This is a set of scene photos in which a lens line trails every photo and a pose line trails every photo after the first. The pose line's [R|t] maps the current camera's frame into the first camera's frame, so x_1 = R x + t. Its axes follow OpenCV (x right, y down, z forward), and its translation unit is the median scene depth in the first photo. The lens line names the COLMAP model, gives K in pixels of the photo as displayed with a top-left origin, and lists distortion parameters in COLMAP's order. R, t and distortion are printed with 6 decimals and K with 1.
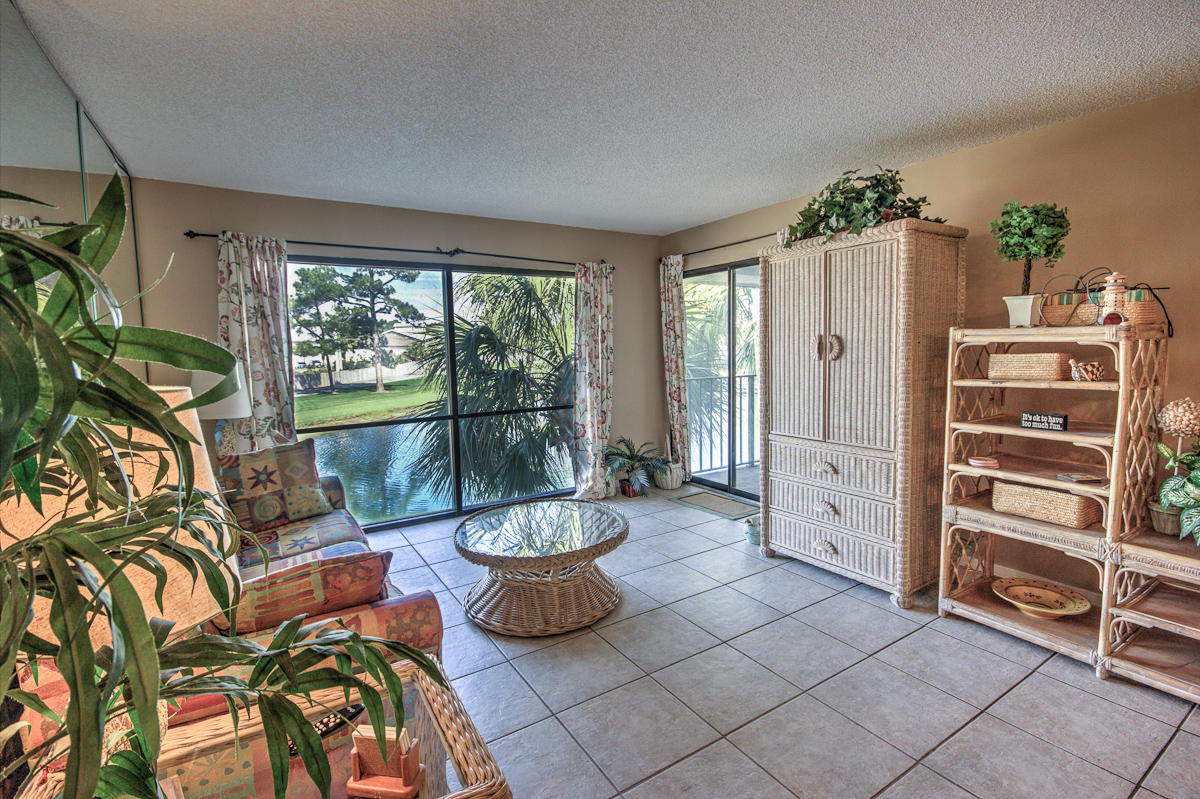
lens RADIAL K [[555.7, 0, 603.2], [0, 555.7, 395.5], [0, 0, 1]] dist [0.001742, -0.003669]
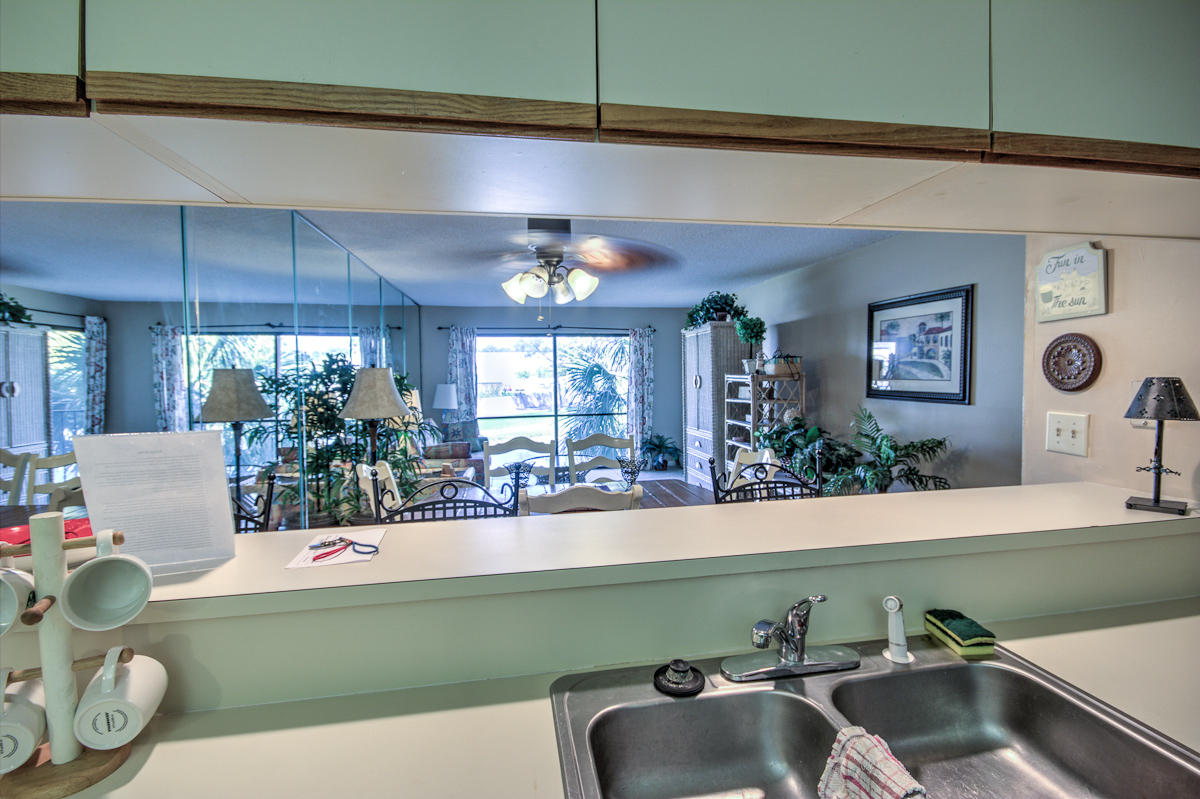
lens RADIAL K [[555.7, 0, 606.7], [0, 555.7, 395.2], [0, 0, 1]] dist [0.001742, -0.003669]
pose [[0.925827, 0.024096, -0.377178, 0.045072], [-0.040133, 0.998591, -0.034715, 0.002169], [0.375810, 0.047278, 0.925490, -0.049774]]
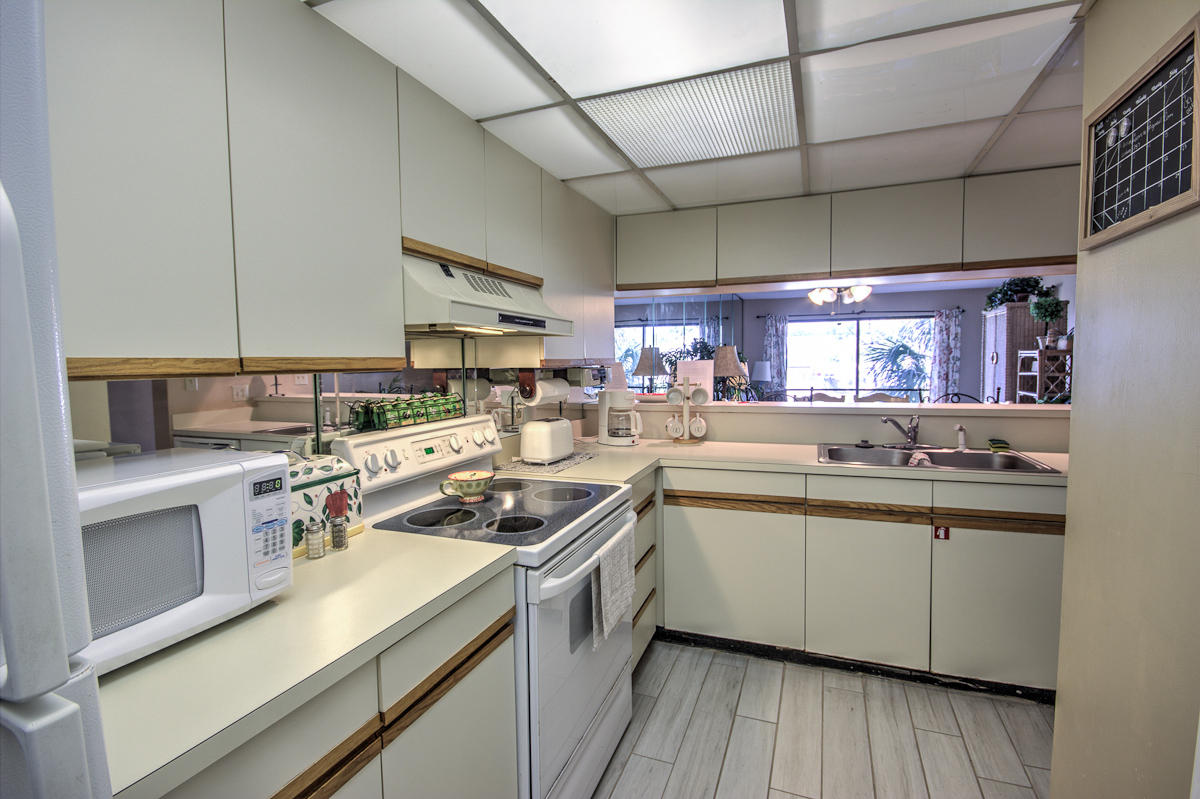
lens RADIAL K [[555.7, 0, 598.5], [0, 555.7, 394.6], [0, 0, 1]] dist [0.001742, -0.003669]
pose [[0.591601, 0.061500, -0.803882, 0.065899], [-0.071634, 0.997153, 0.023568, 0.006077], [0.803042, 0.043643, 0.594322, -0.080658]]
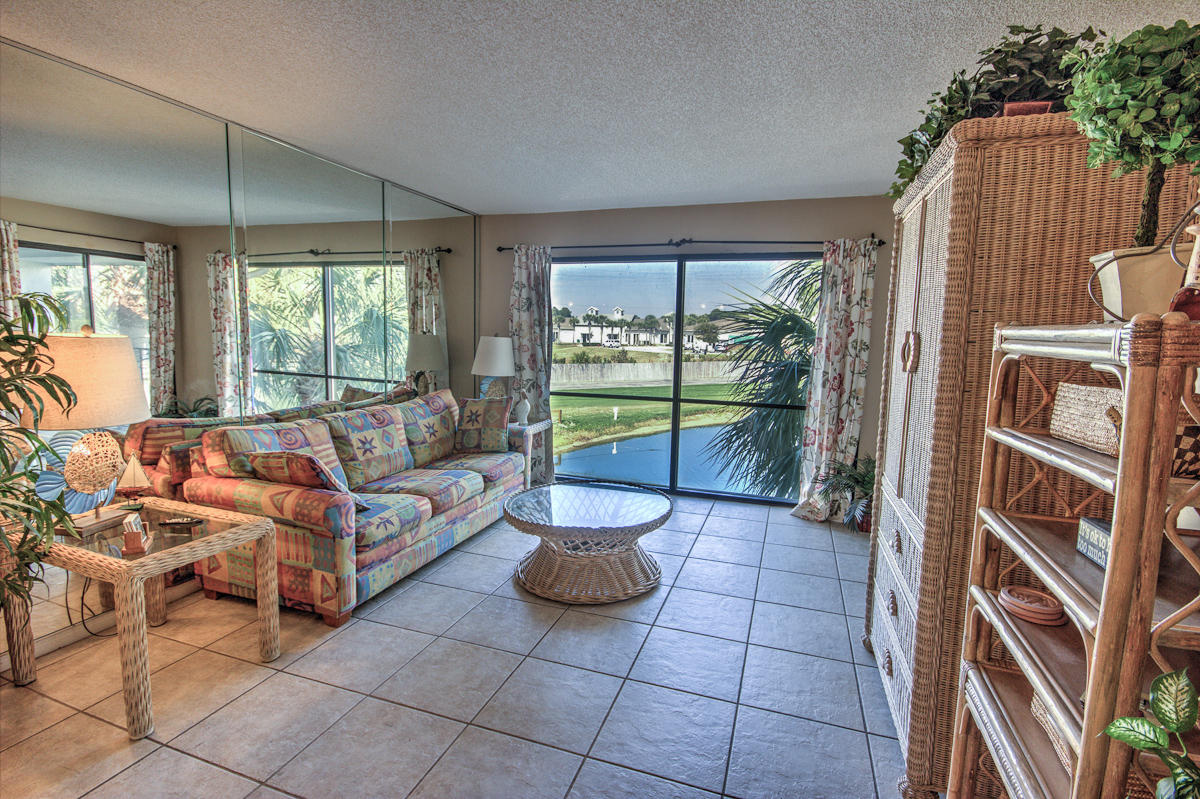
lens RADIAL K [[555.7, 0, 604.4], [0, 555.7, 395.0], [0, 0, 1]] dist [0.001742, -0.003669]
pose [[0.625298, 0.122407, -0.770726, 0.035963], [-0.107027, 0.991741, 0.070676, -0.002449], [0.773012, 0.038295, 0.633235, 0.017800]]
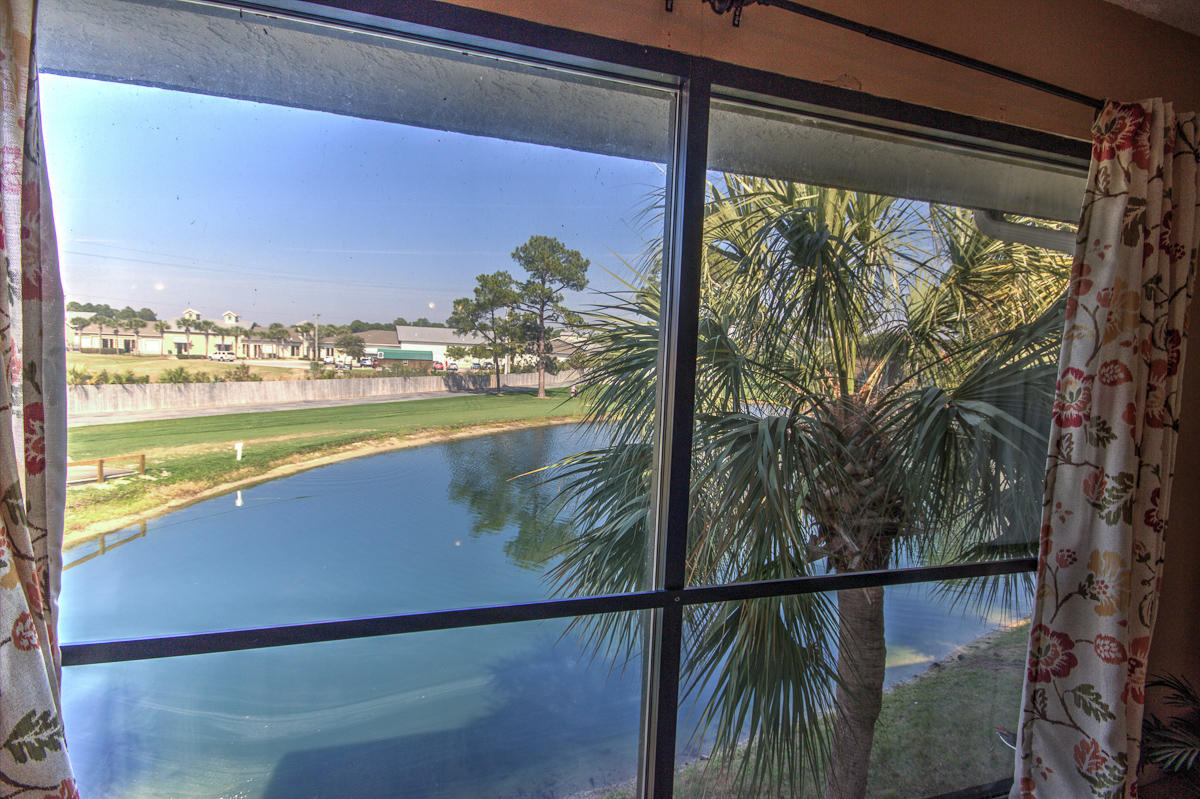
lens RADIAL K [[555.7, 0, 604.2], [0, 555.7, 395.4], [0, 0, 1]] dist [0.001742, -0.003669]
pose [[0.959751, 0.078181, -0.269751, -0.018109], [-0.085447, 0.996226, -0.015280, -0.004603], [0.267538, 0.037715, 0.962809, 0.055183]]
